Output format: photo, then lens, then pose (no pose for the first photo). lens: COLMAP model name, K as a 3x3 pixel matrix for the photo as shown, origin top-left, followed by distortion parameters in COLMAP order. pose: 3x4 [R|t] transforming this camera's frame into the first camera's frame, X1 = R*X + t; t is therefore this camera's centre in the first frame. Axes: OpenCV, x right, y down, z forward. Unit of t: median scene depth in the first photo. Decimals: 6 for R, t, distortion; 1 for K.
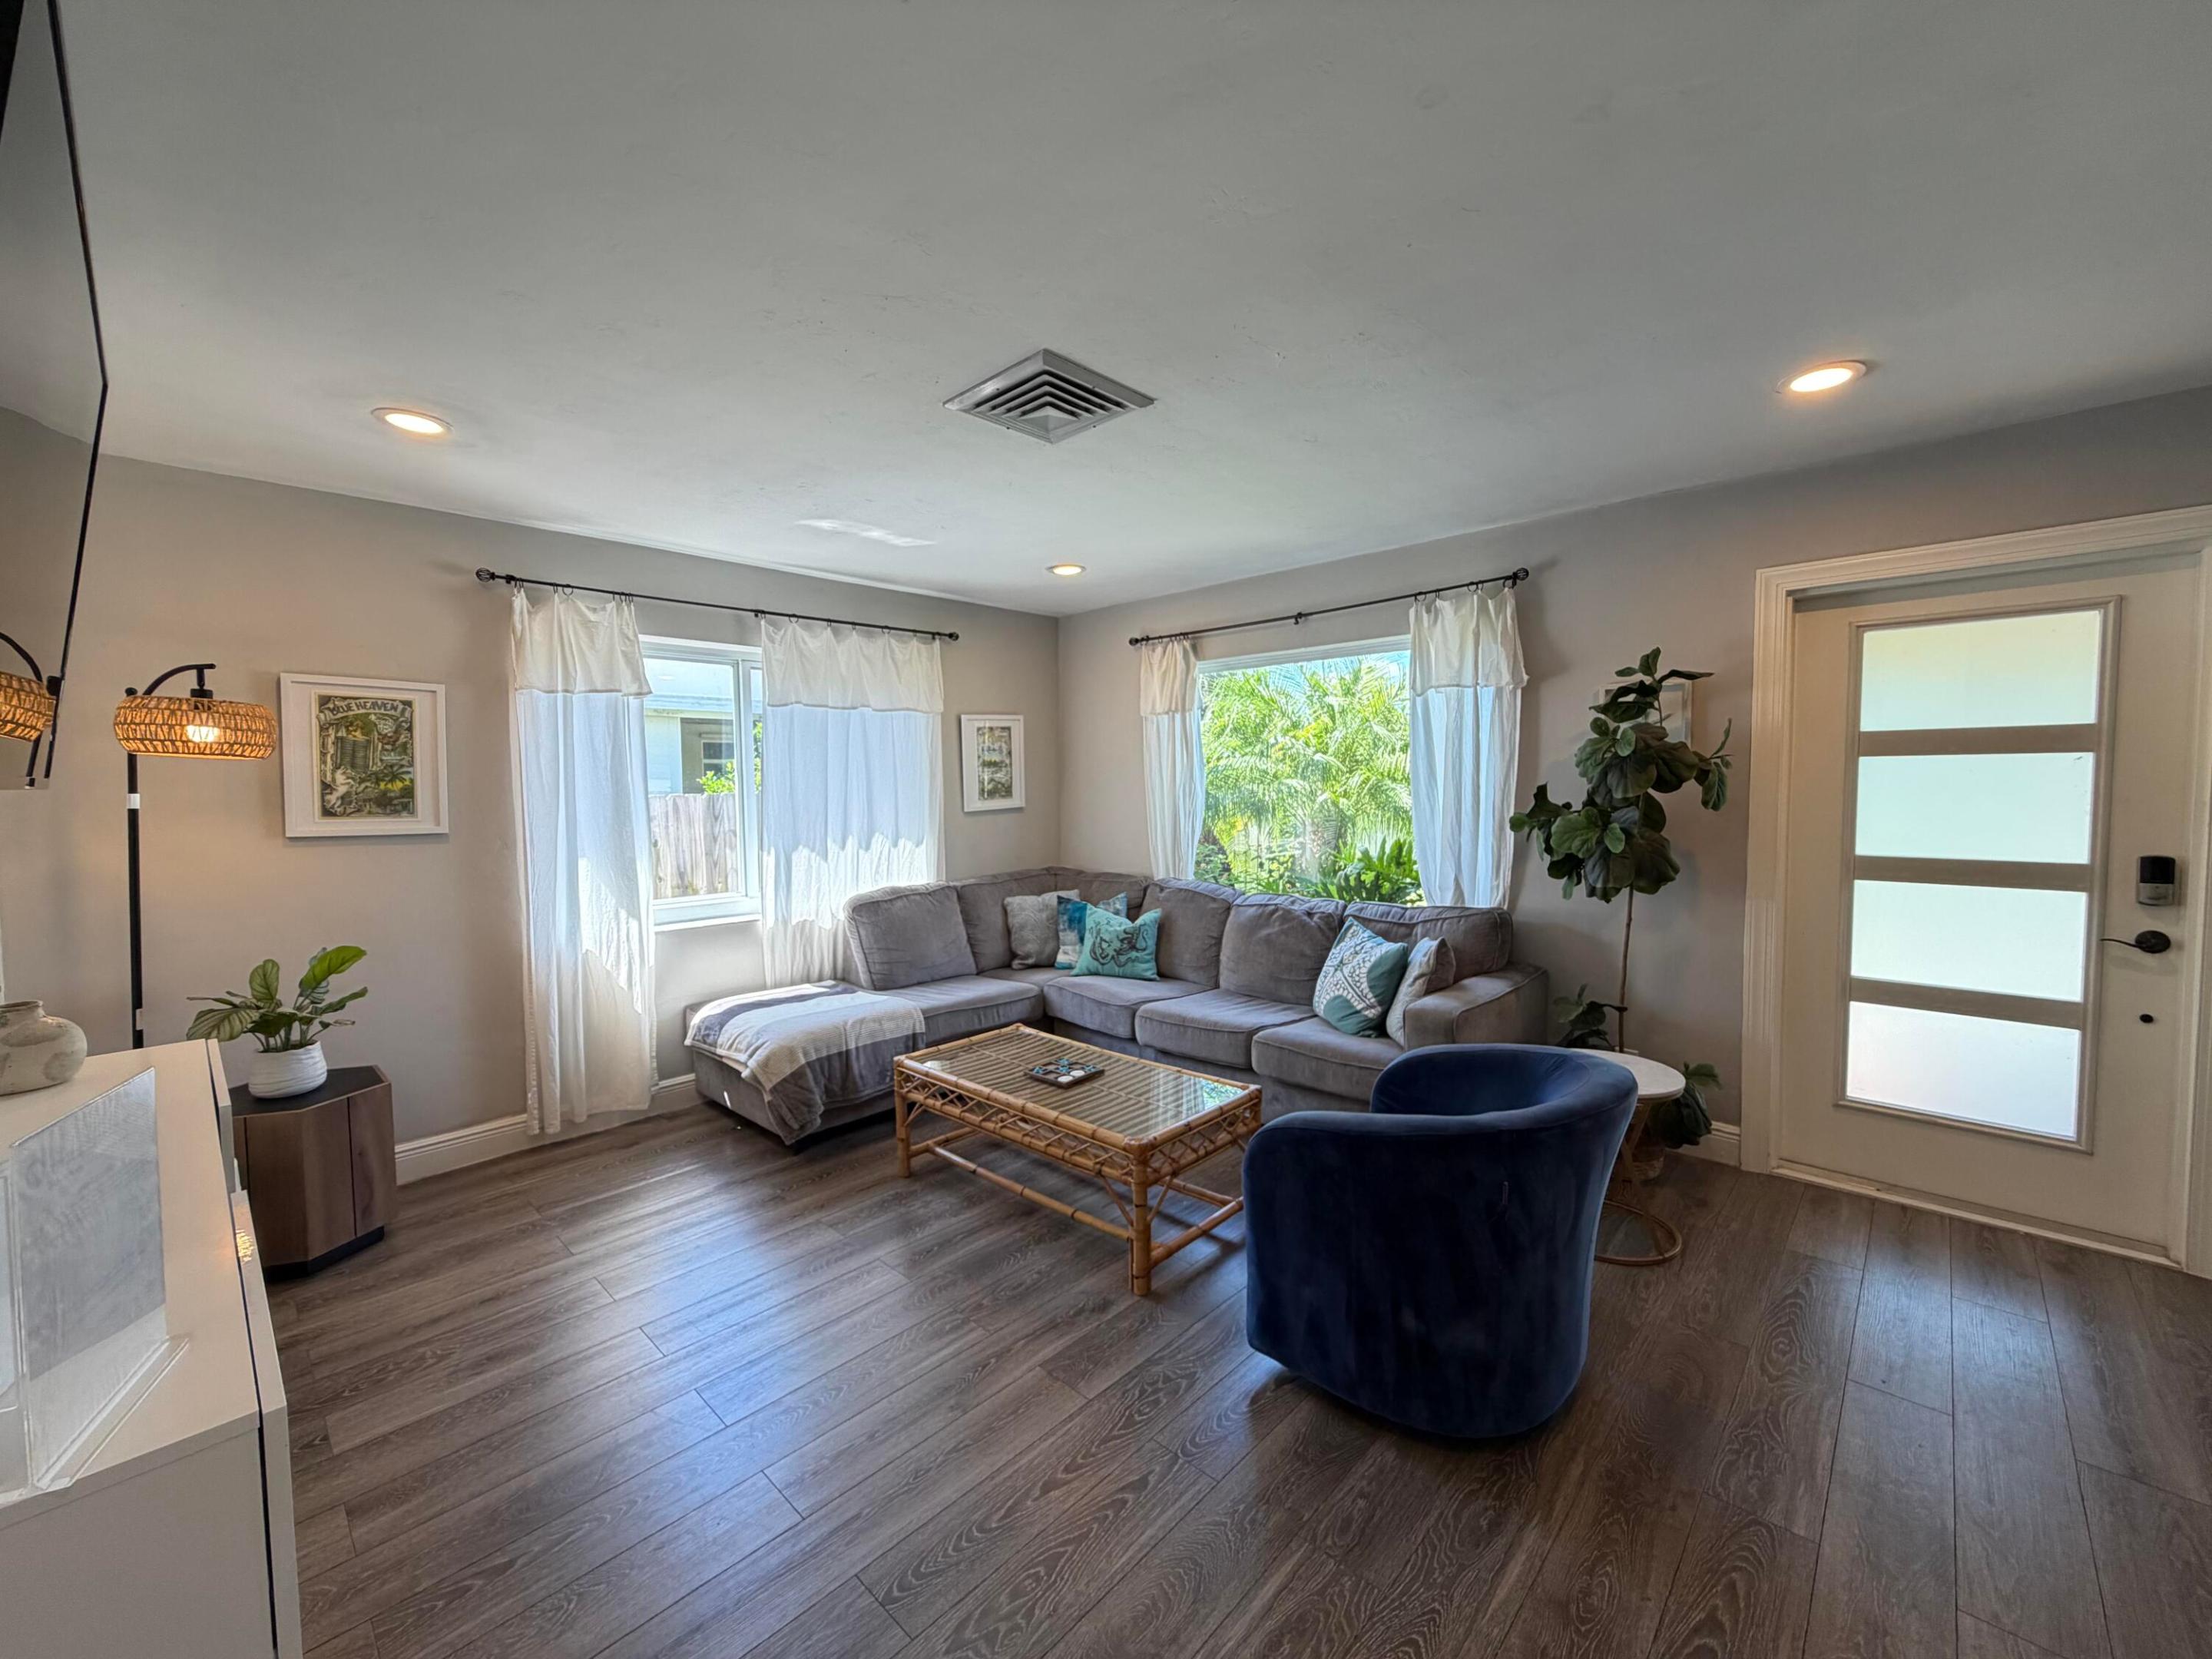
lens RADIAL K [[885.9, 0, 1099.6], [0, 885.9, 827.9], [0, 0, 1]] dist [0.000507, -0.000210]
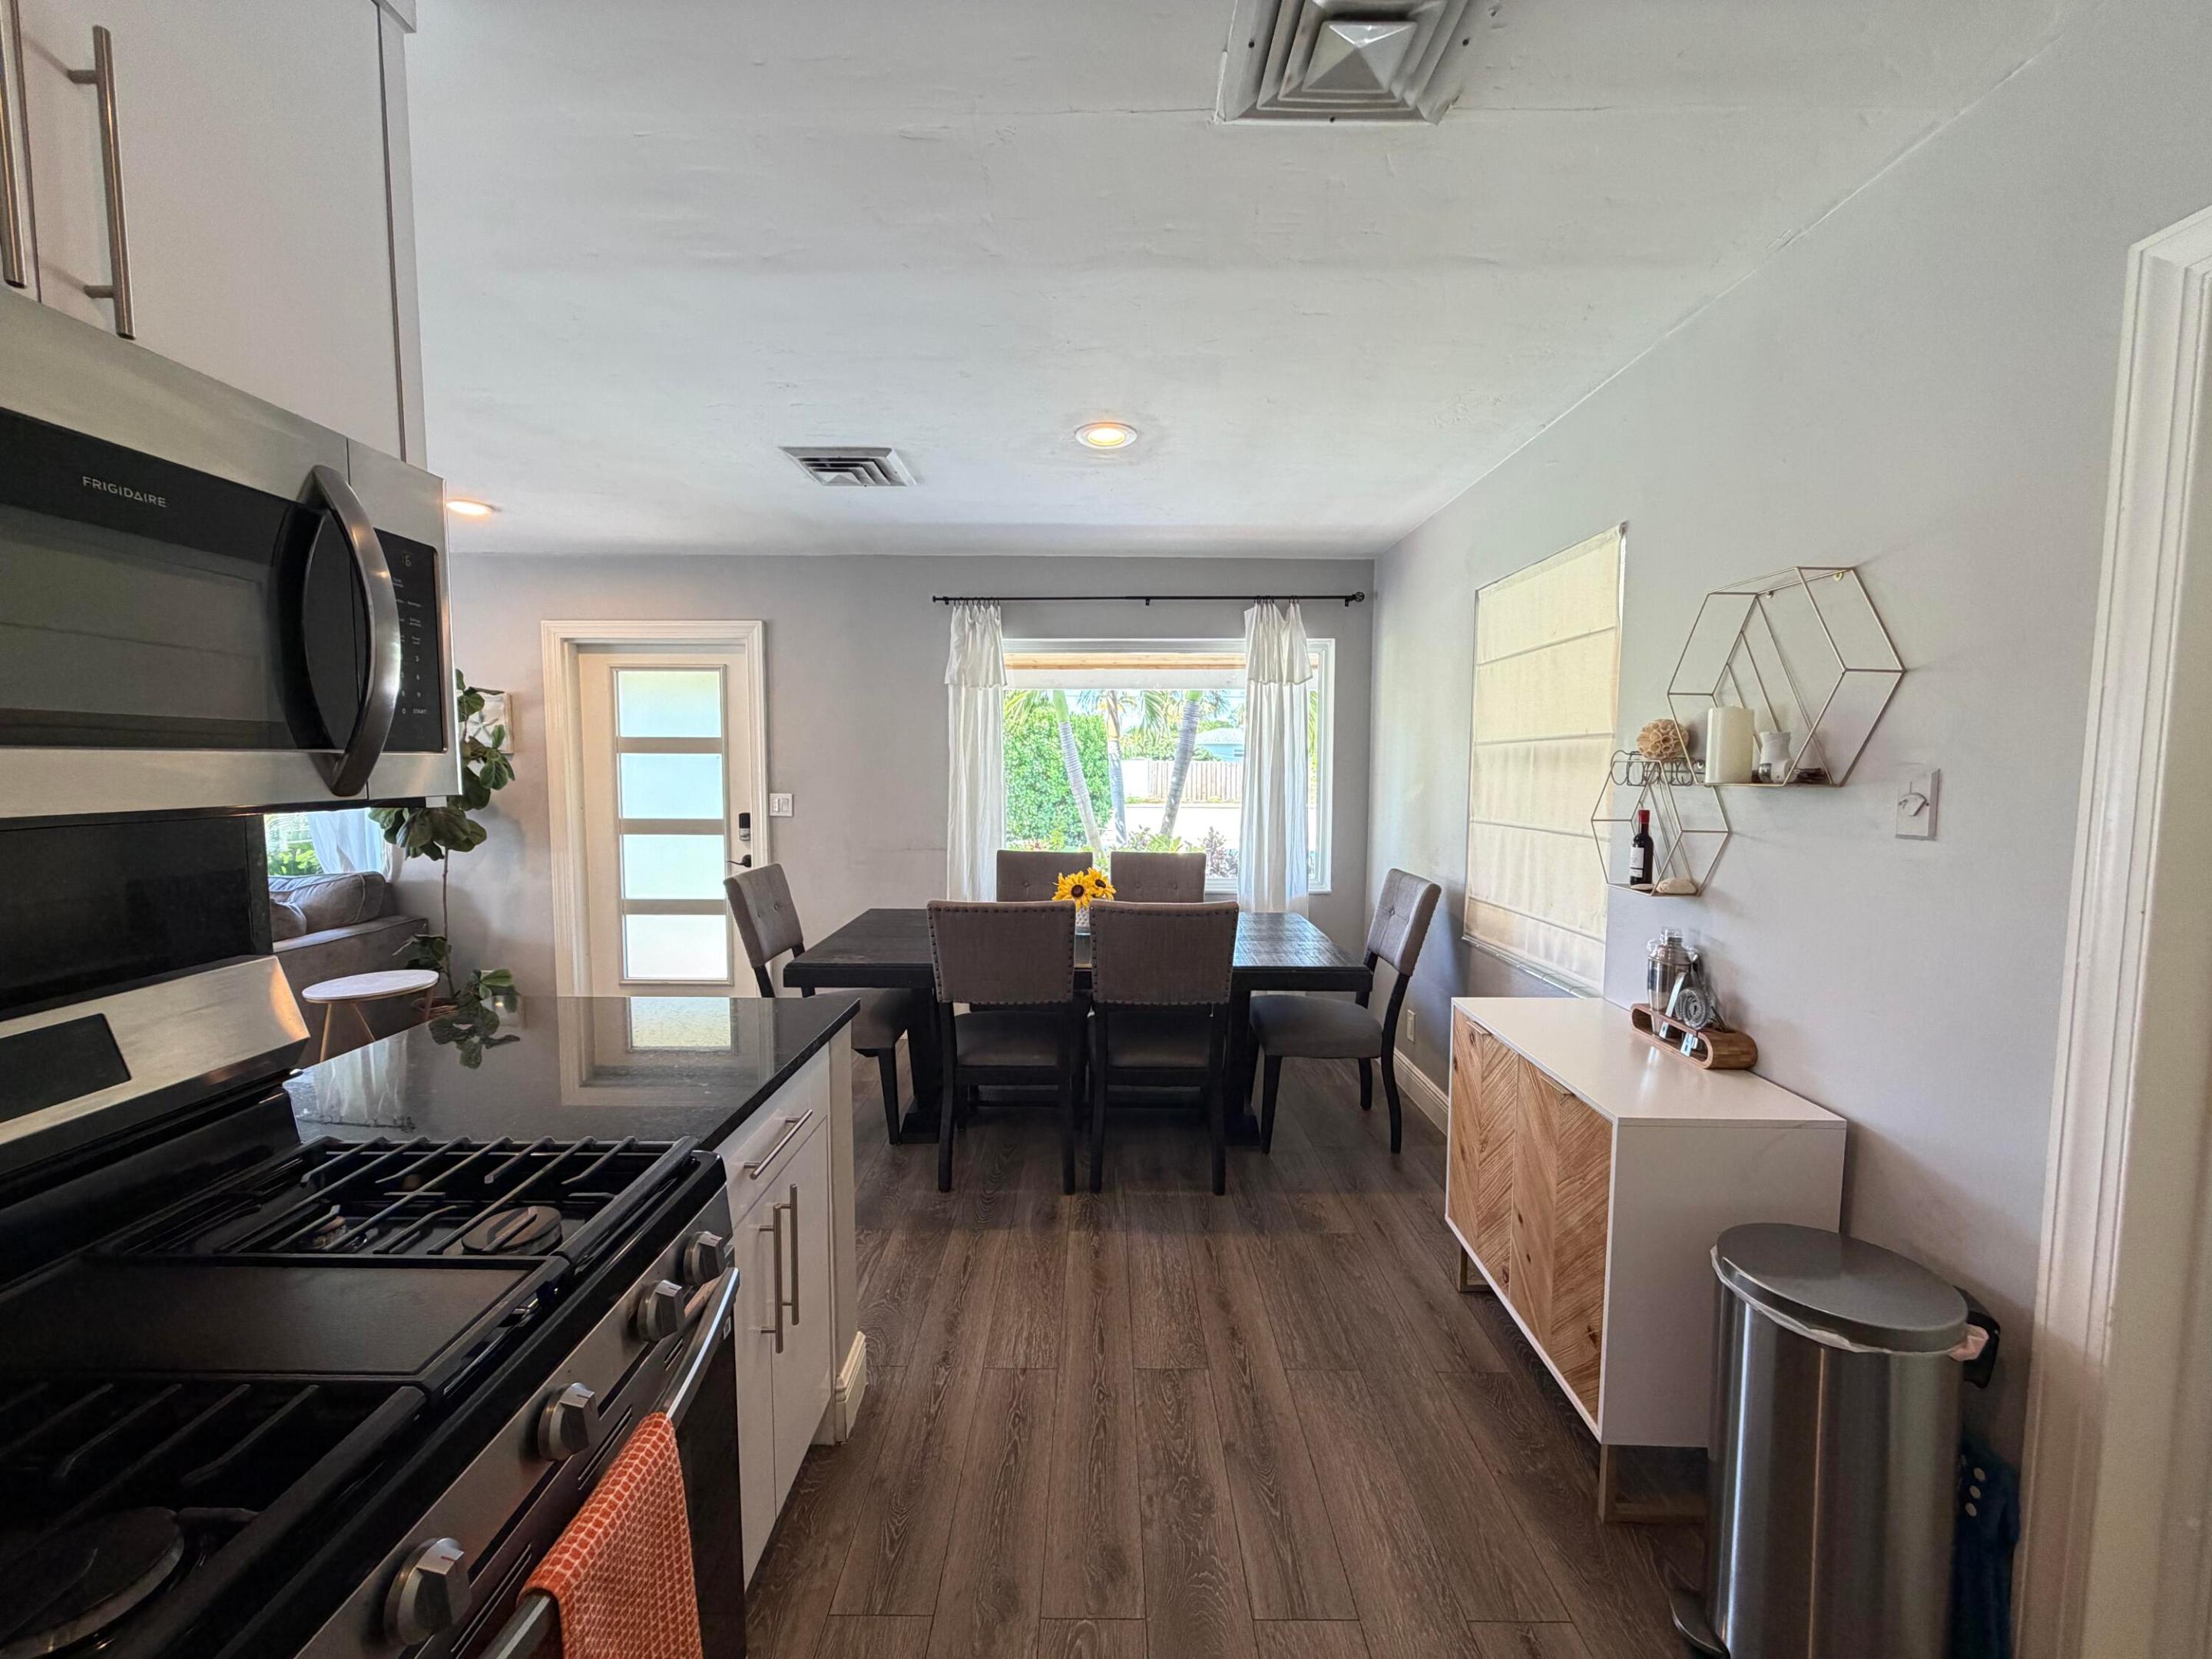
lens RADIAL K [[880.3, 0, 1098.1], [0, 880.3, 827.4], [0, 0, 1]] dist [-0.000070, 0.000378]
pose [[0.724063, -0.038580, 0.688654, 0.328553], [0.026162, 0.999252, 0.028474, 0.019435], [-0.689238, -0.002600, 0.724531, -0.529995]]
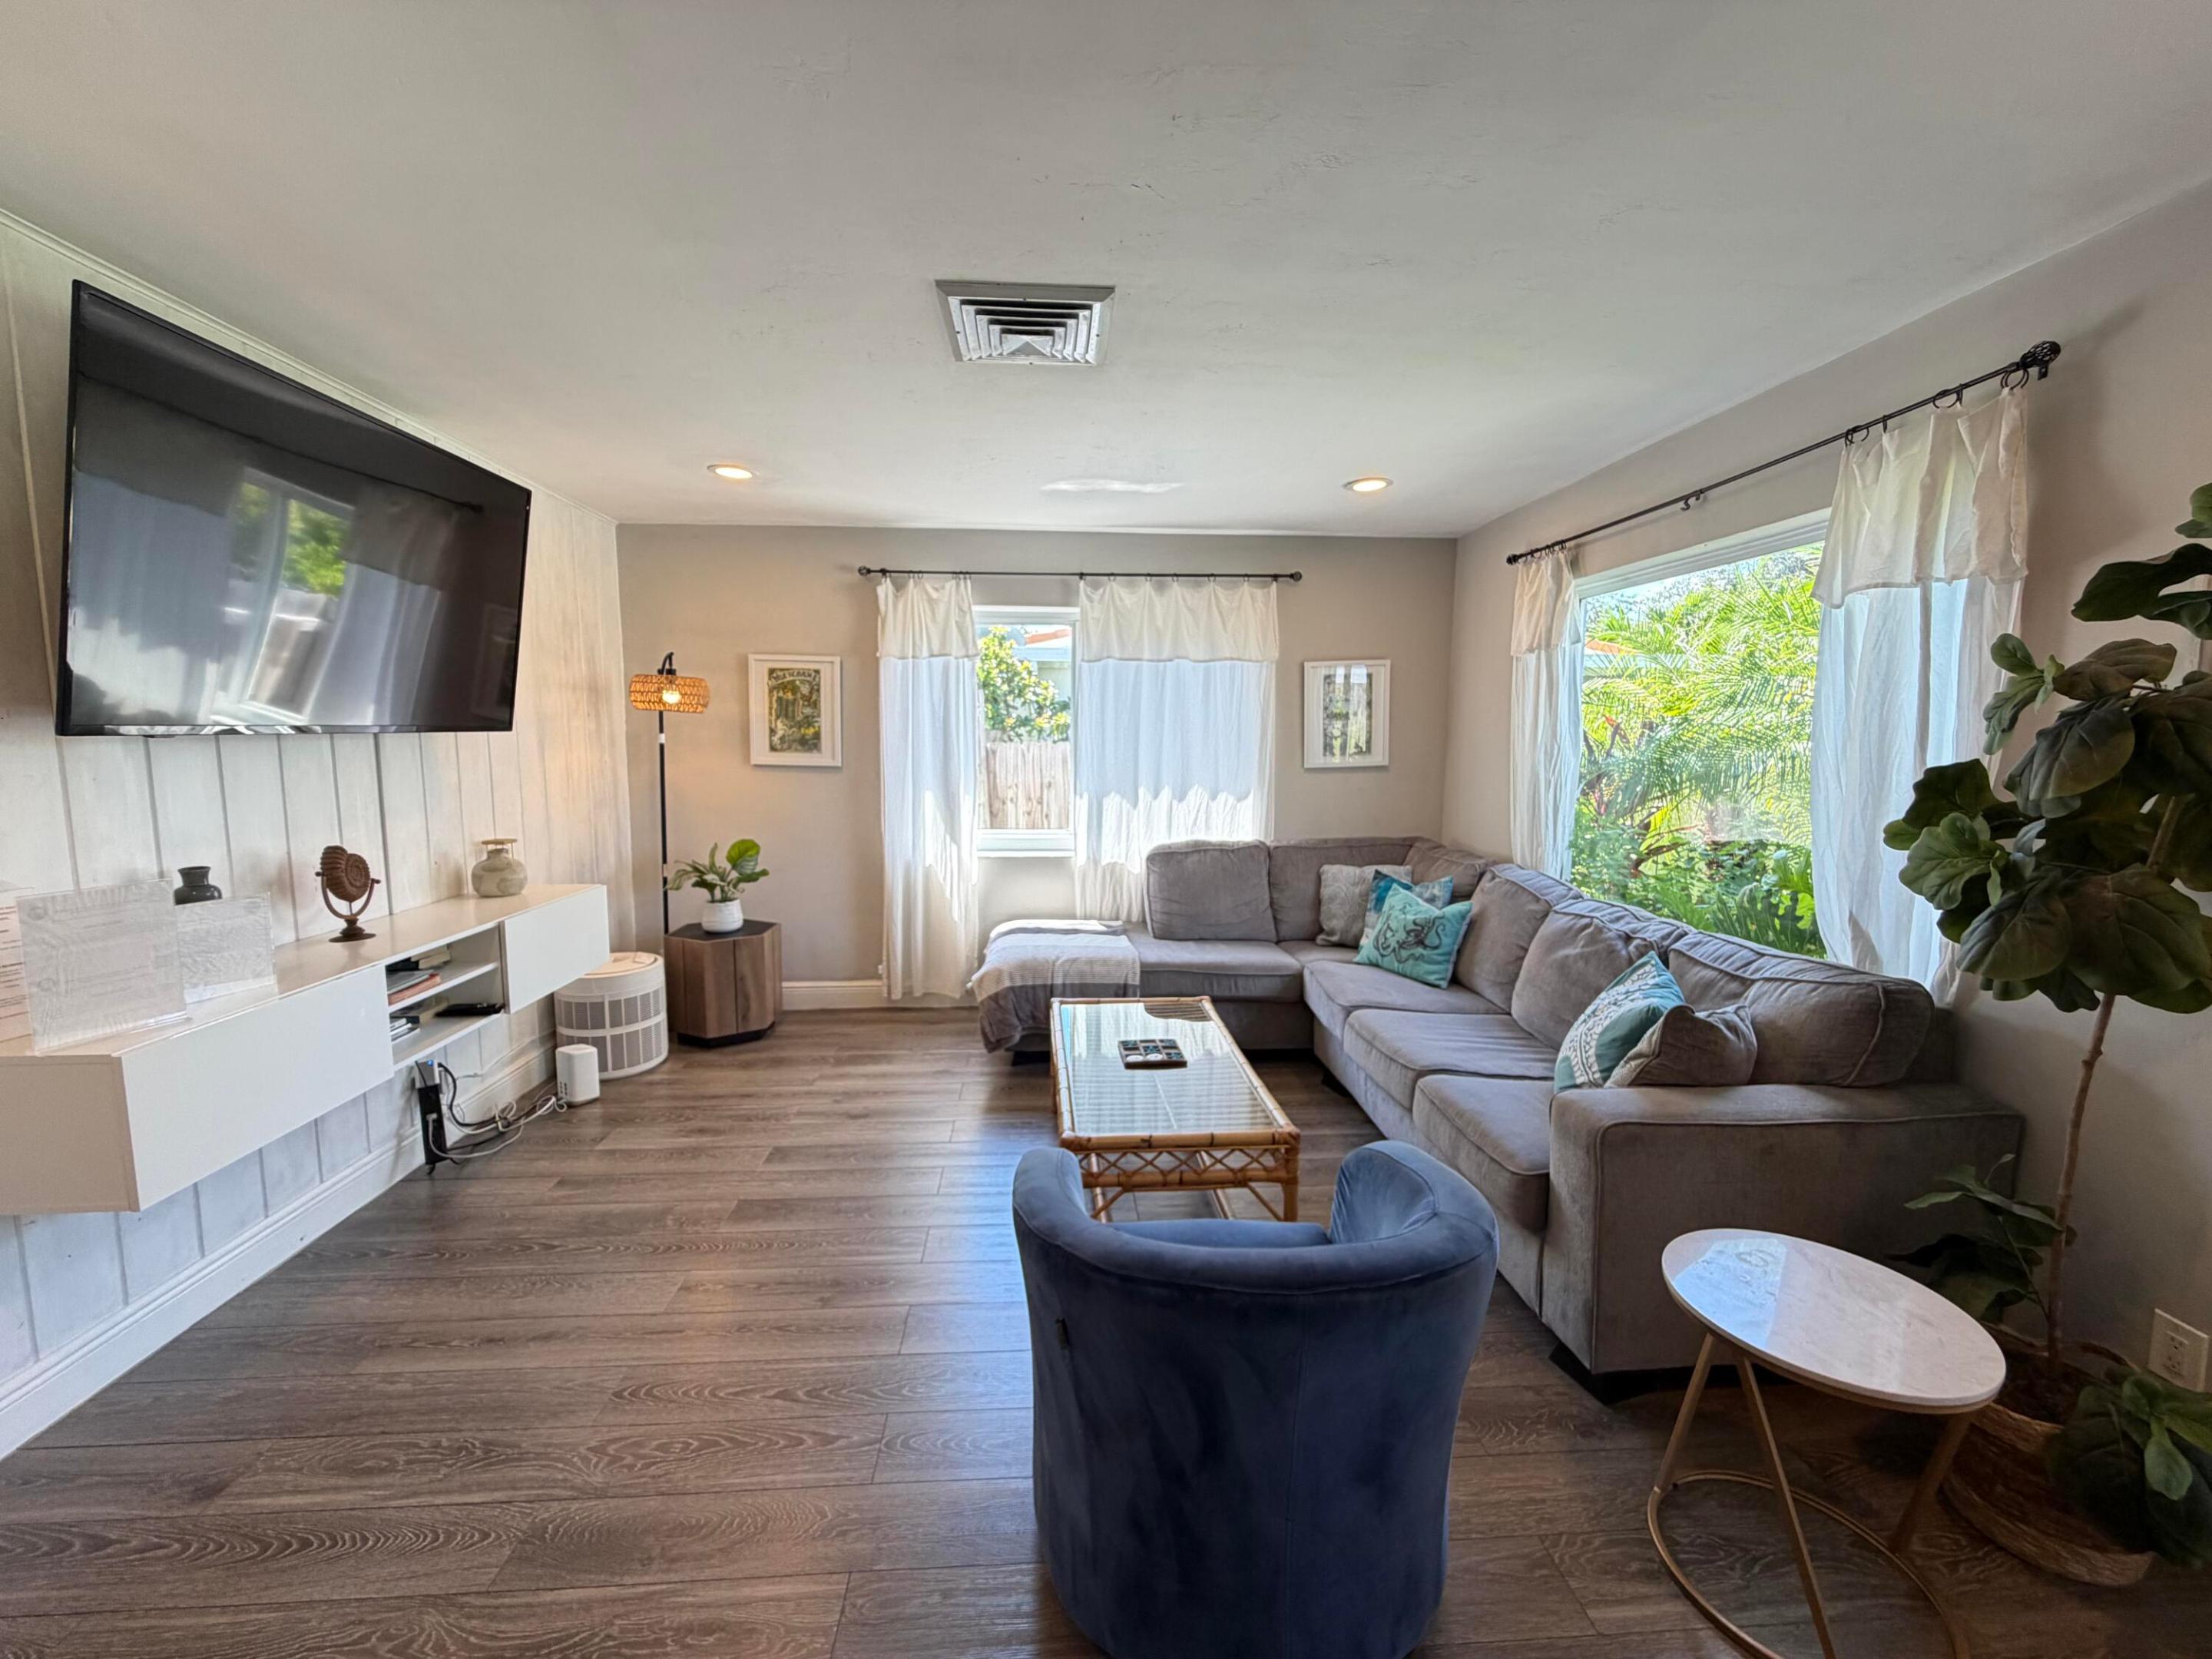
lens RADIAL K [[885.9, 0, 1099.6], [0, 885.9, 827.9], [0, 0, 1]] dist [0.000507, -0.000210]
pose [[0.731393, 0.091232, -0.675827, 0.426015], [-0.050501, 0.995536, 0.079737, -0.024735], [0.680084, -0.024189, 0.732735, 0.231648]]
